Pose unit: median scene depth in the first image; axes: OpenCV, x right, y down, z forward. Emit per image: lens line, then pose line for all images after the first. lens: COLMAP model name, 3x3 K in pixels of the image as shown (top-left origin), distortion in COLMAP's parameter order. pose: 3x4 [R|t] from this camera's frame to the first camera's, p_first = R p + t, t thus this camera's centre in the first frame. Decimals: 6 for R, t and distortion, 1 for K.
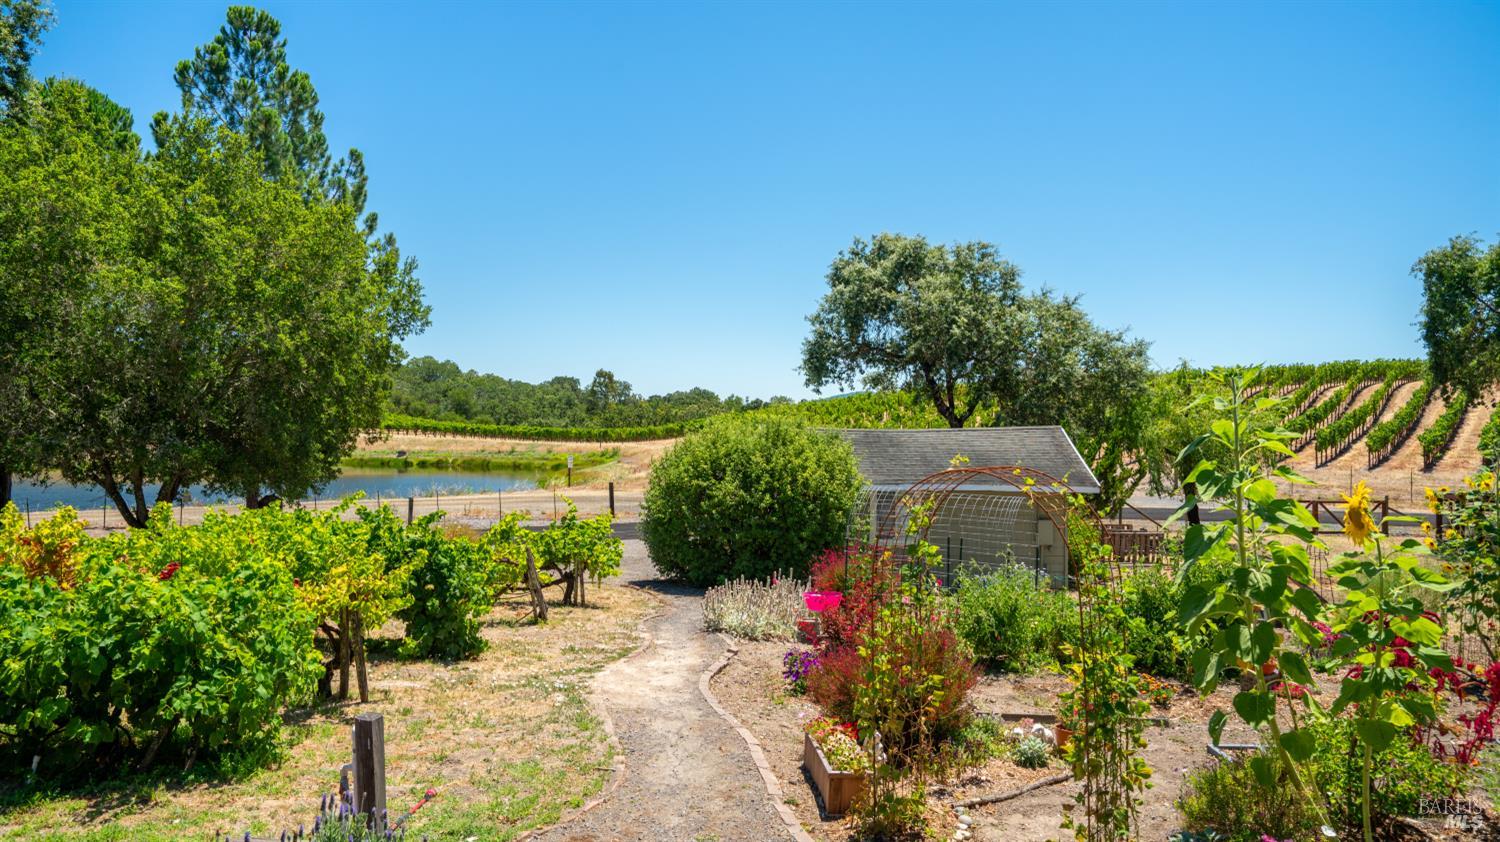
lens RADIAL K [[1026.5, 0, 743.3], [0, 1026.5, 437.2], [0, 0, 1]] dist [0.003214, 0.012688]
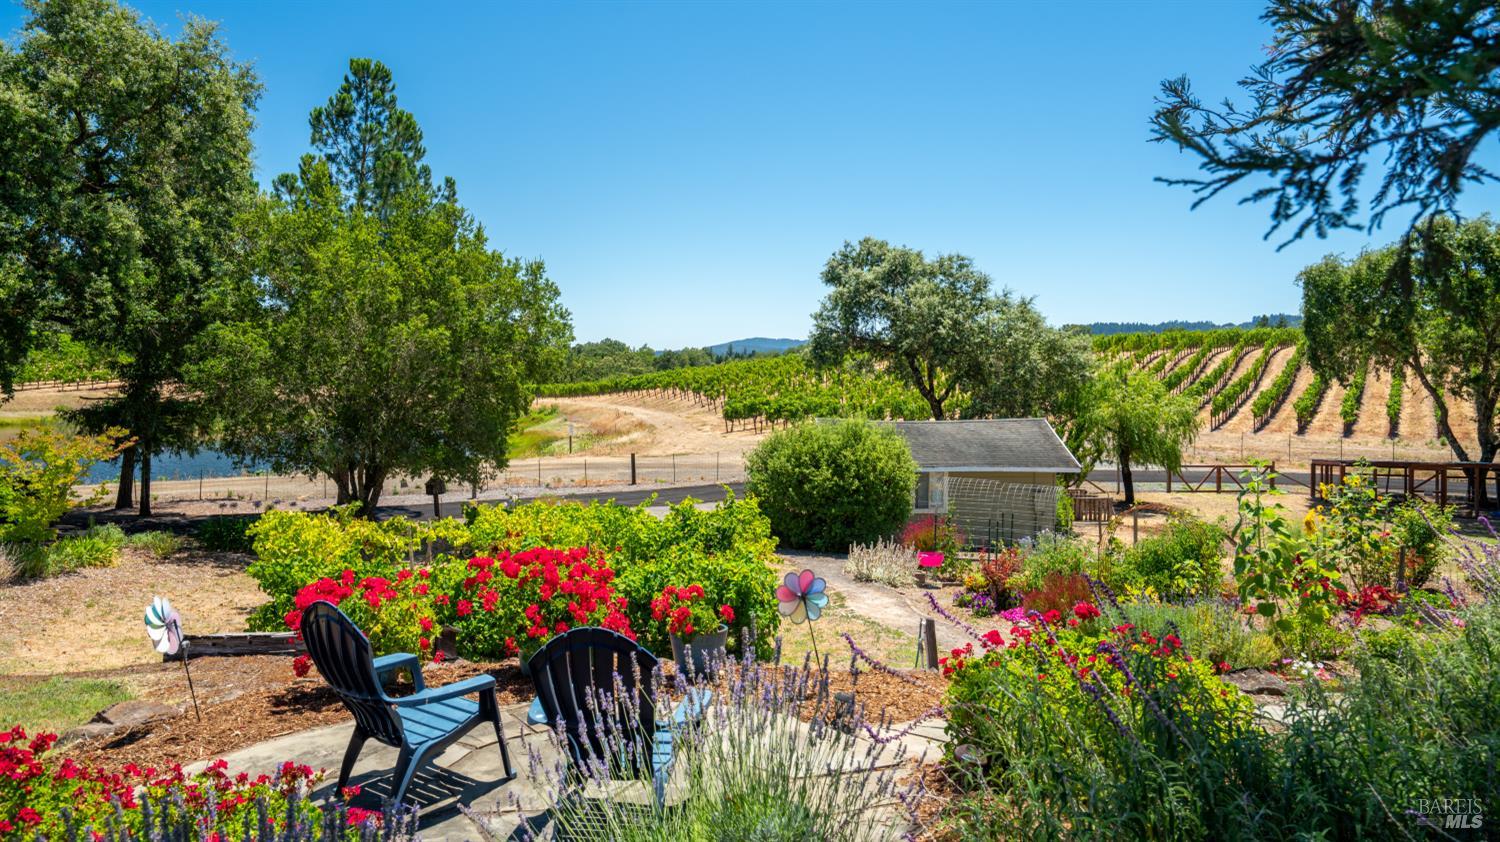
lens RADIAL K [[1022.8, 0, 752.3], [0, 1022.8, 408.5], [0, 0, 1]] dist [0.010720, -0.001897]
pose [[0.994823, -0.003308, 0.101568, -0.126963], [0.001073, 0.999756, 0.022050, -0.034633], [-0.101616, -0.021827, 0.994584, -0.166448]]
